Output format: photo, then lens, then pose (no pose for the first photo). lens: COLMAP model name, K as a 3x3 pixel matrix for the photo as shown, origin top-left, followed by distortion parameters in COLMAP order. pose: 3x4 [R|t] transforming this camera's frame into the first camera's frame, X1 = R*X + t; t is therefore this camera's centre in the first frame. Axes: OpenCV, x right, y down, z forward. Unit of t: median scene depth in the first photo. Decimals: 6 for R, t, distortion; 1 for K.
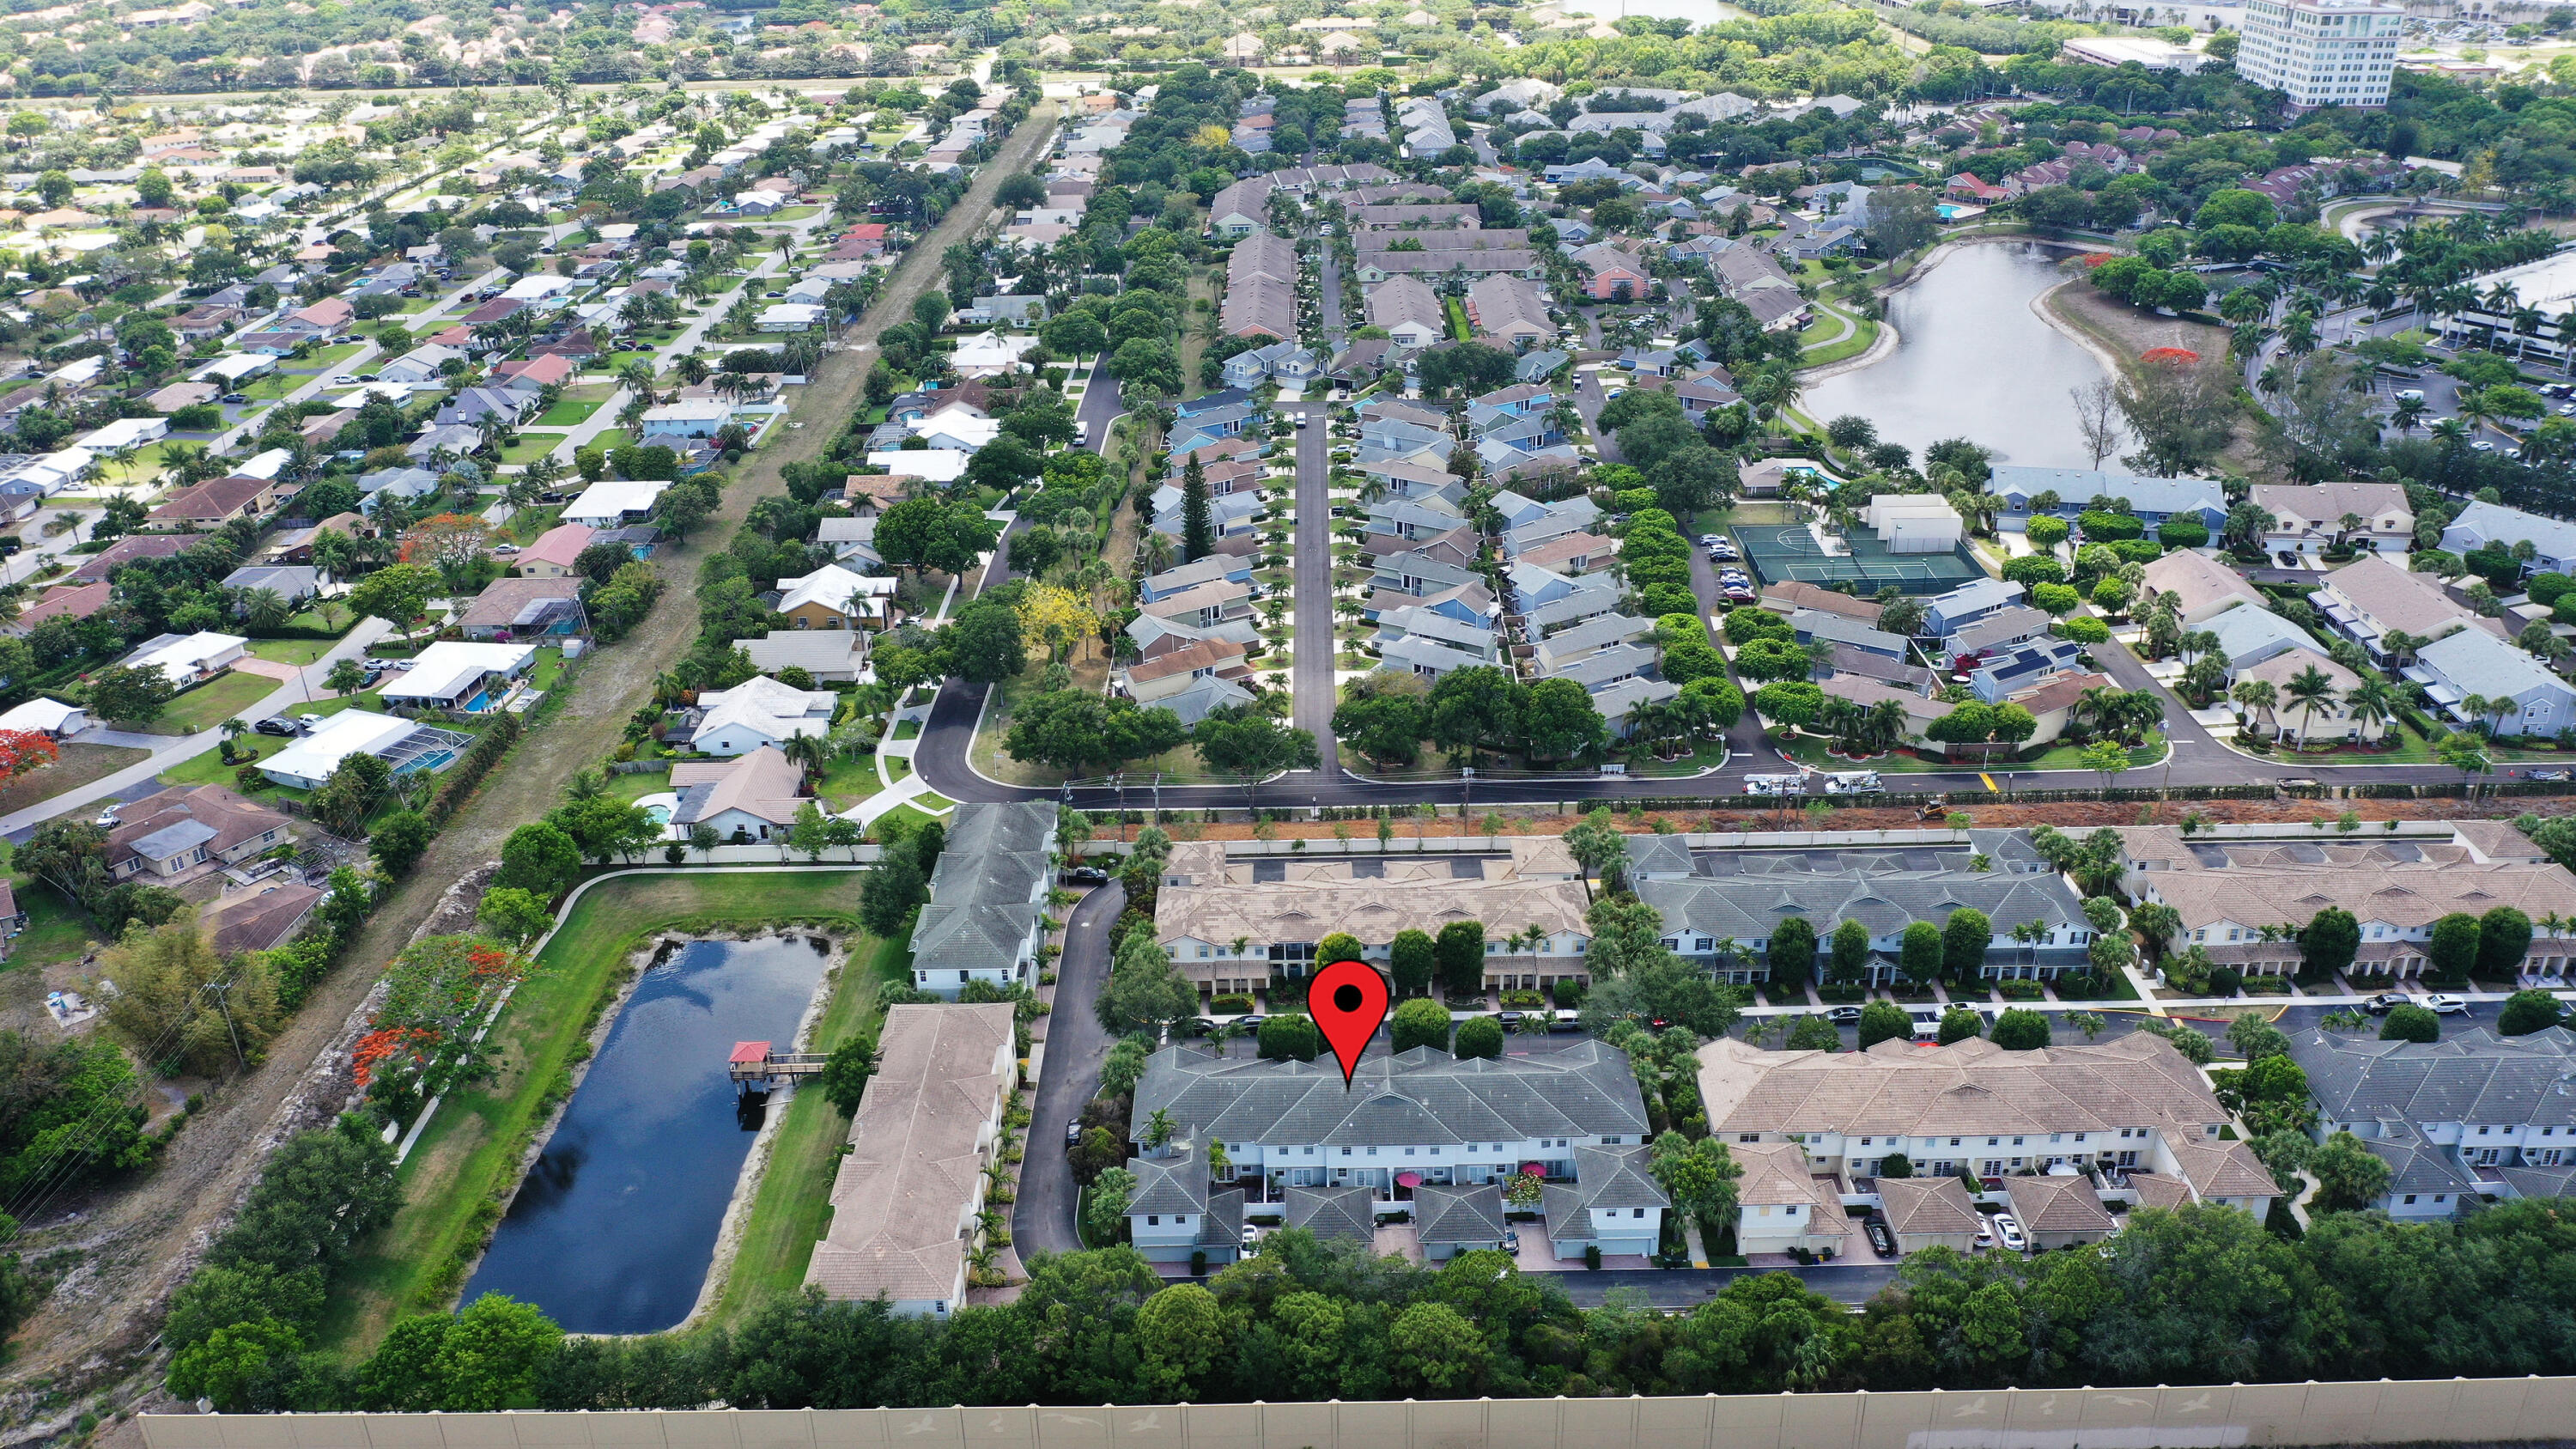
lens RADIAL K [[1976.4, 0, 1288.0], [0, 1976.4, 724.5], [0, 0, 1]] dist [-0.023256, -0.002128]
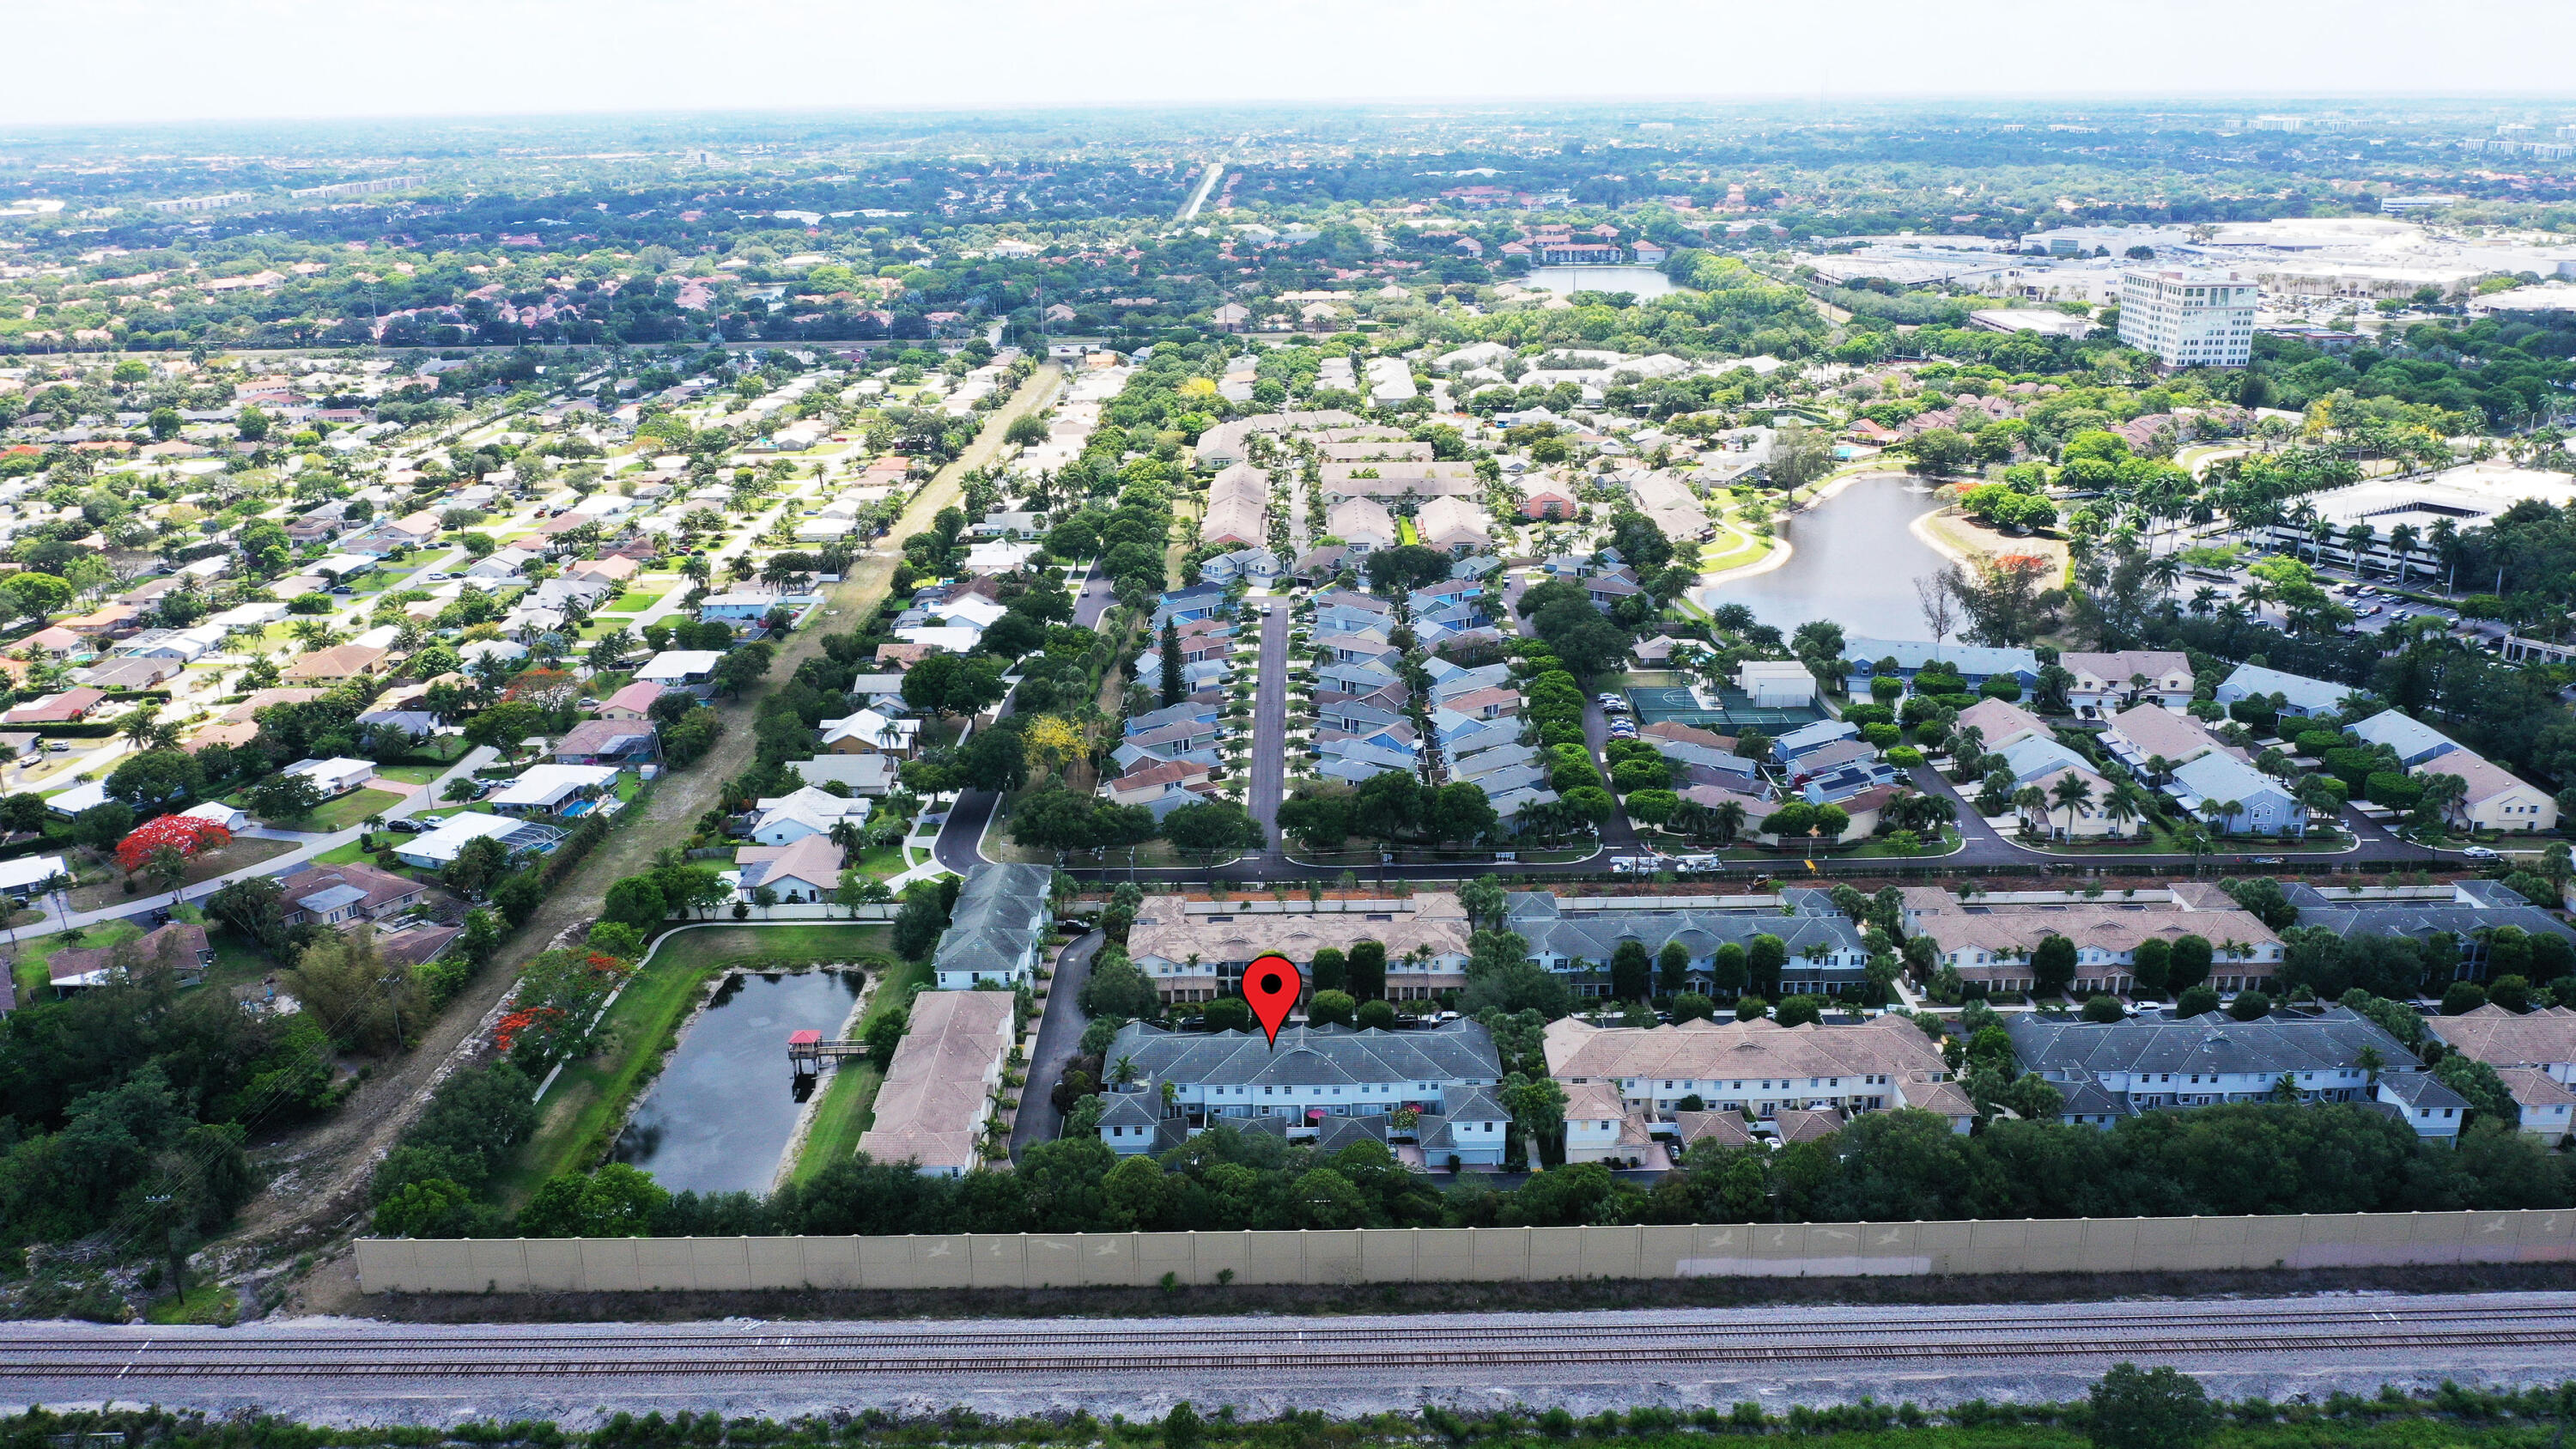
lens RADIAL K [[1976.4, 0, 1288.0], [0, 1976.4, 724.5], [0, 0, 1]] dist [-0.023256, -0.002128]
pose [[0.999983, 0.005487, 0.001834, 0.021432], [-0.005193, 0.991026, -0.133568, 0.083775], [-0.002551, 0.133556, 0.991038, -0.177512]]
